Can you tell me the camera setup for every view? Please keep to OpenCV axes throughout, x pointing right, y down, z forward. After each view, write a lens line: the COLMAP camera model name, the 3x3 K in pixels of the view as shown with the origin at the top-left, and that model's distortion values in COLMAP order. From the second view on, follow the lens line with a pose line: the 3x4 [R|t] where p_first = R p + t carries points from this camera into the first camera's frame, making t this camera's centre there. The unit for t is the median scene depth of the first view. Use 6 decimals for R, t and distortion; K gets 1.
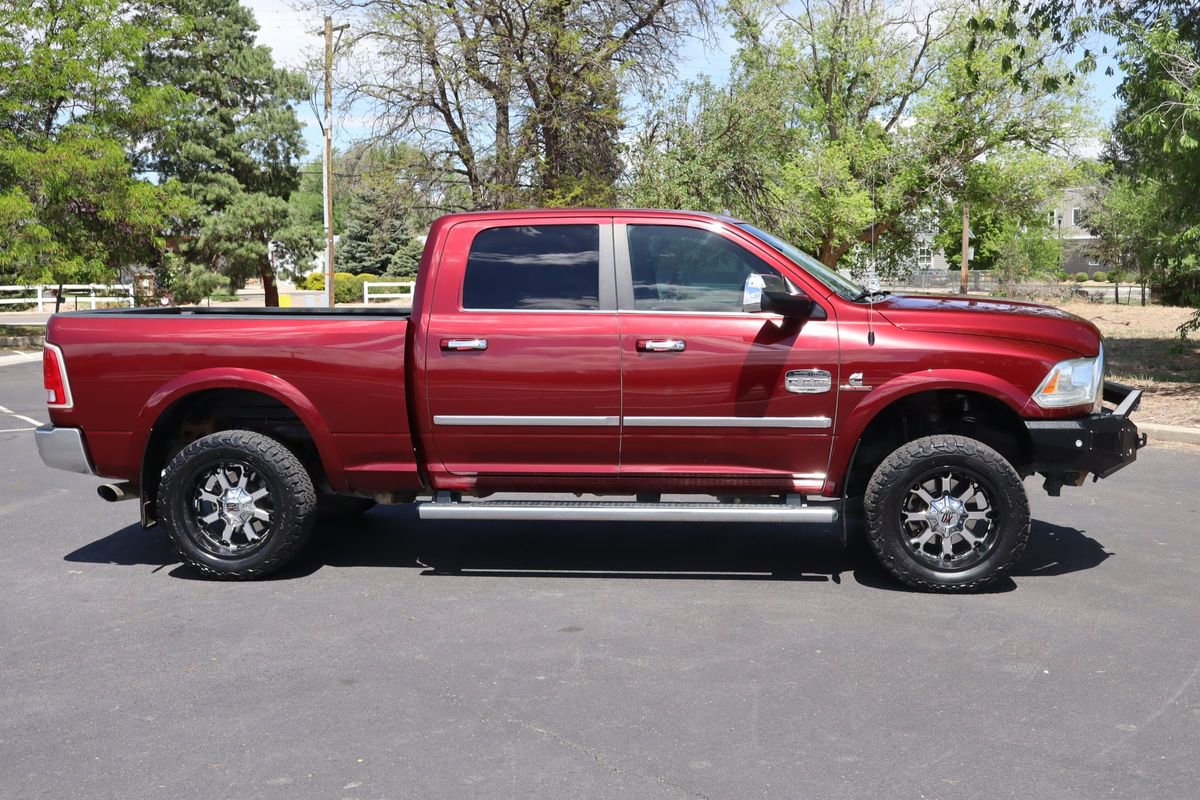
lens RADIAL K [[1778.2, 0, 600.0], [0, 1778.2, 400.0], [0, 0, 1]] dist [0.019449, -0.054055]
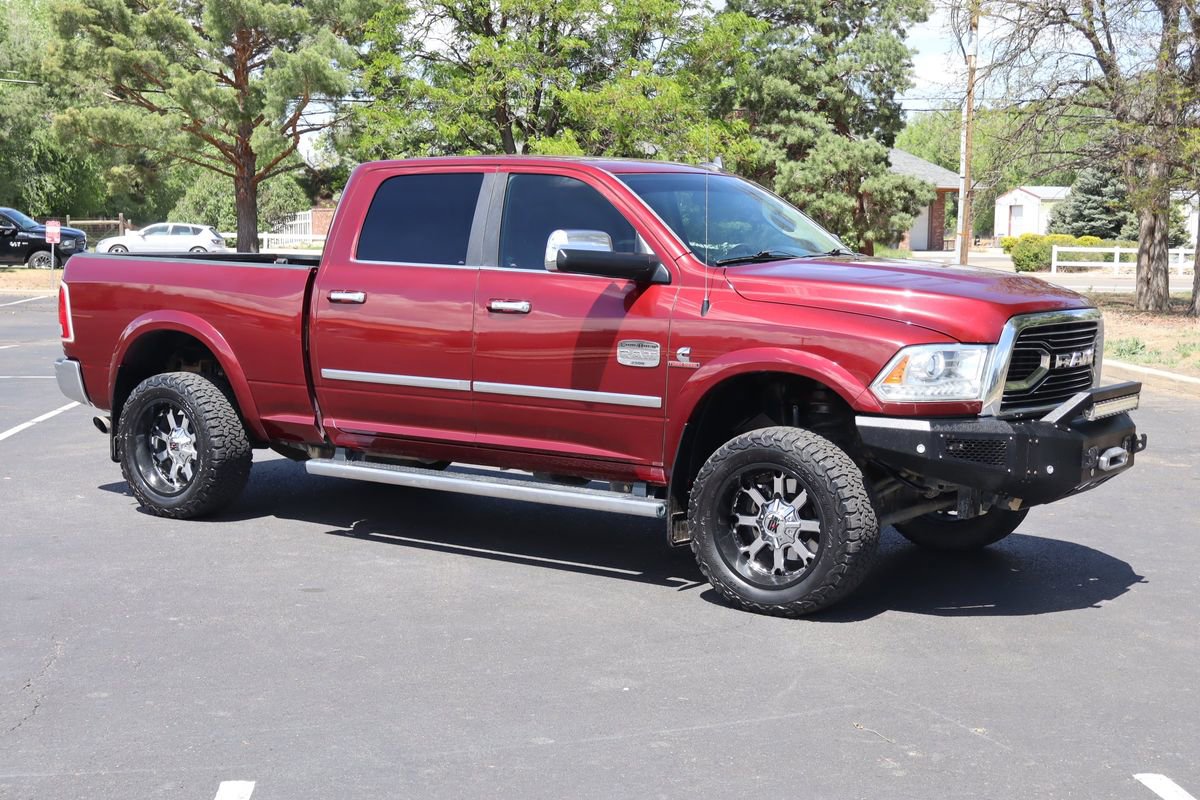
lens RADIAL K [[2430.3, 0, 600.0], [0, 2430.3, 400.0], [0, 0, 1]] dist [0.026040, -0.099476]
pose [[0.793438, 0.063879, -0.605289, 0.813430], [-0.066821, 0.997608, 0.017690, -0.007477], [0.604972, 0.026410, 0.795809, 0.034653]]
